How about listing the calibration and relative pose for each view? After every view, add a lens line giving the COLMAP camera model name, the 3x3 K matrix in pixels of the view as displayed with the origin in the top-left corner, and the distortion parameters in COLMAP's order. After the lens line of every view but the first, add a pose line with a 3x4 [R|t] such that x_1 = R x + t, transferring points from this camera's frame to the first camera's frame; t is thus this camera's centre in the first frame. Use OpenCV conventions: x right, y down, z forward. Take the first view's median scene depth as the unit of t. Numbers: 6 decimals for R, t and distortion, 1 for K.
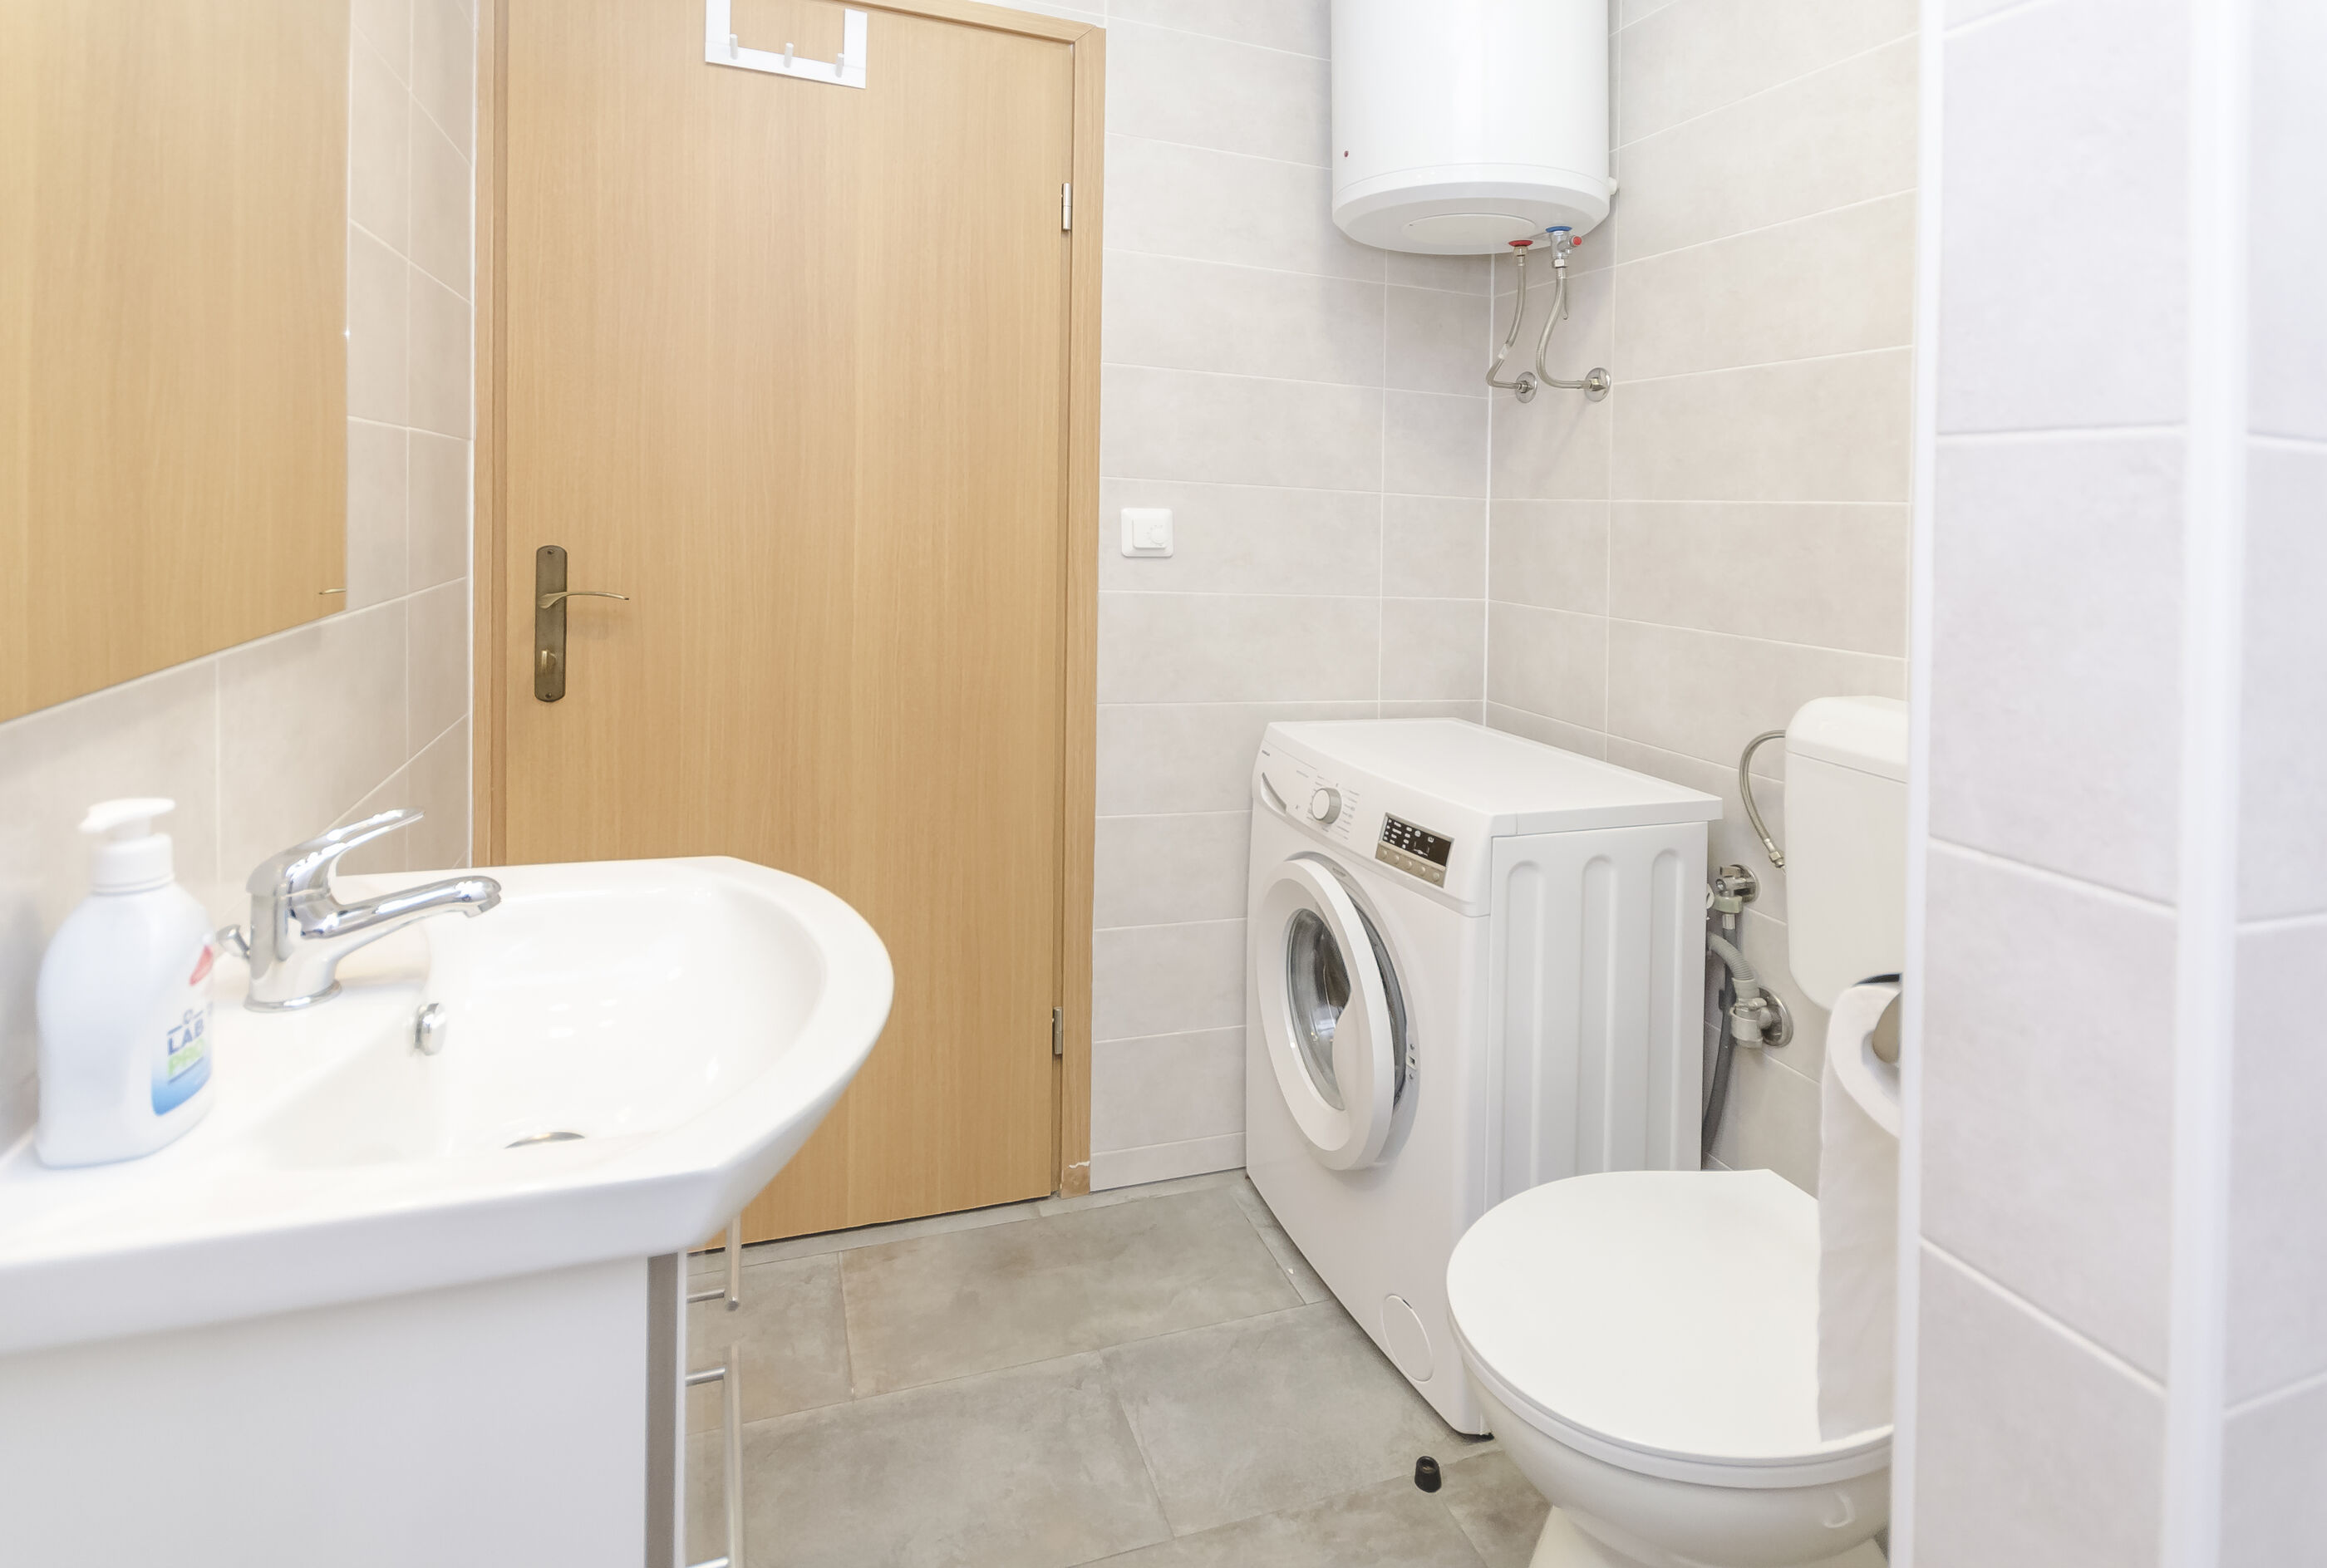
lens RADIAL K [[1189.1, 0, 1161.3], [0, 1189.1, 635.8], [0, 0, 1]] dist [0.006300, 0.000923]
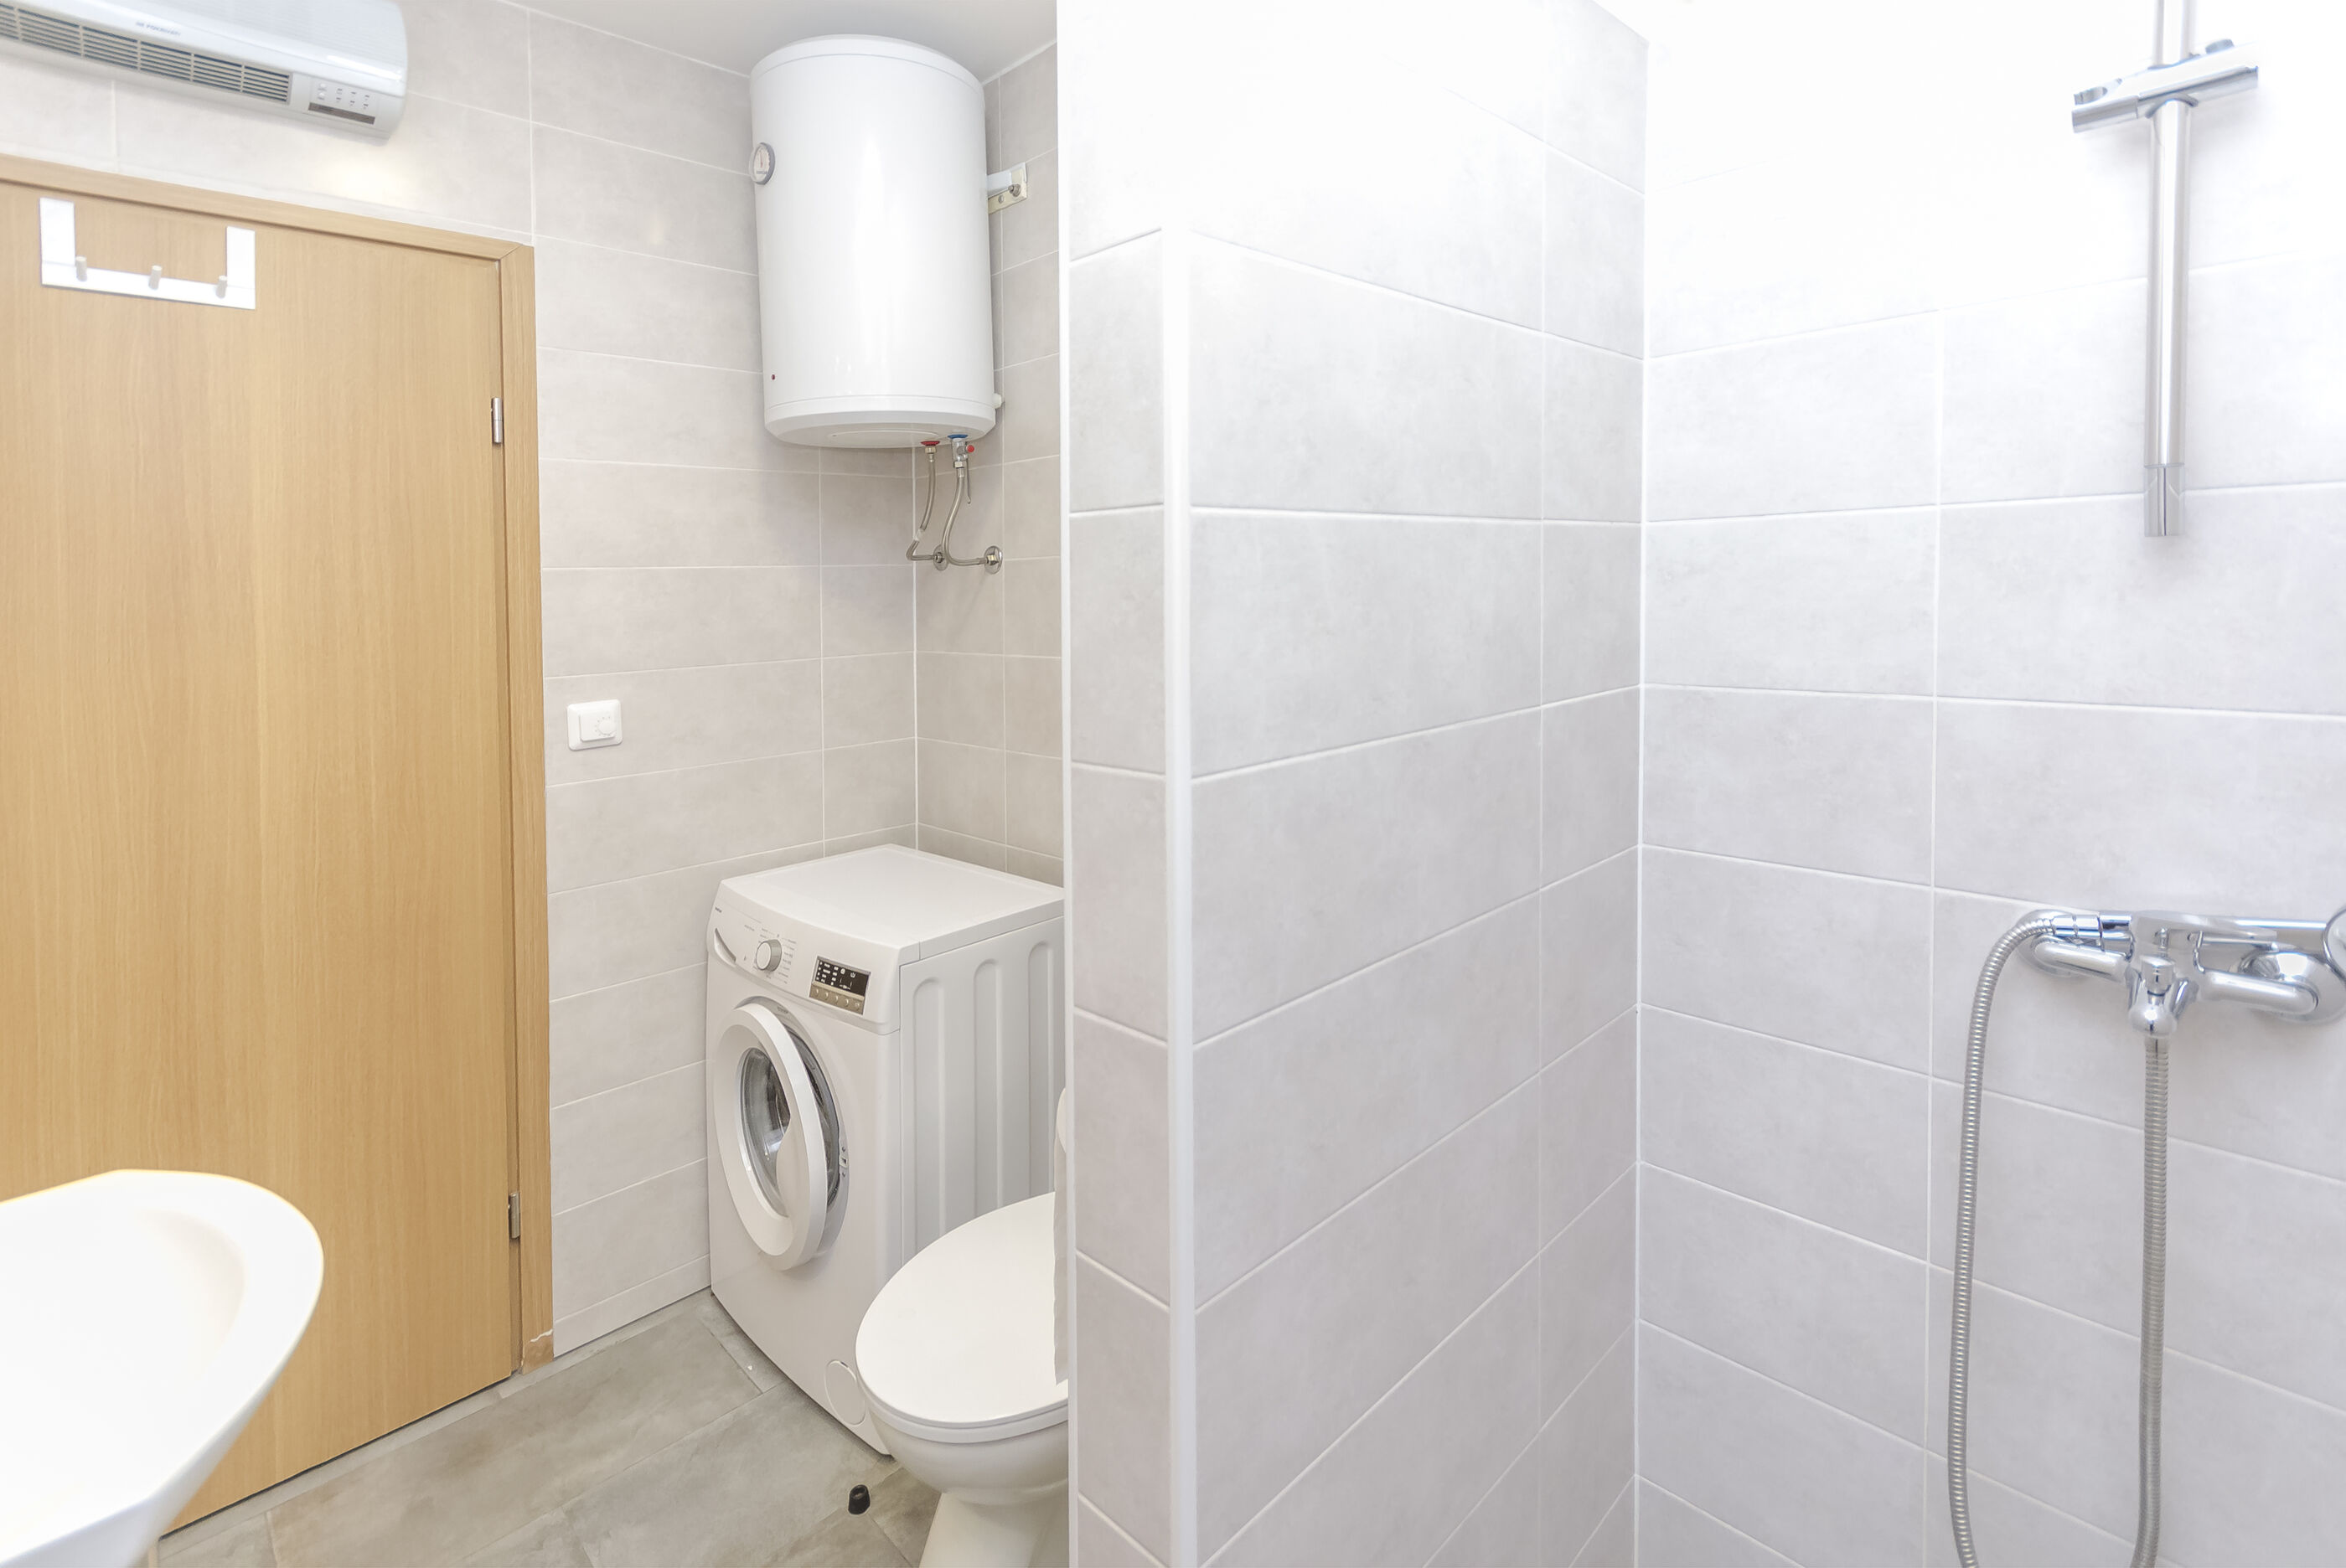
lens RADIAL K [[1065.4, 0, 1175.3], [0, 1065.4, 628.6], [0, 0, 1]] dist [0.012655, -0.003636]
pose [[0.895405, -0.048358, 0.442619, 0.044133], [0.076002, 0.996095, -0.044922, -0.109492], [-0.438718, 0.073863, 0.895584, -0.180220]]
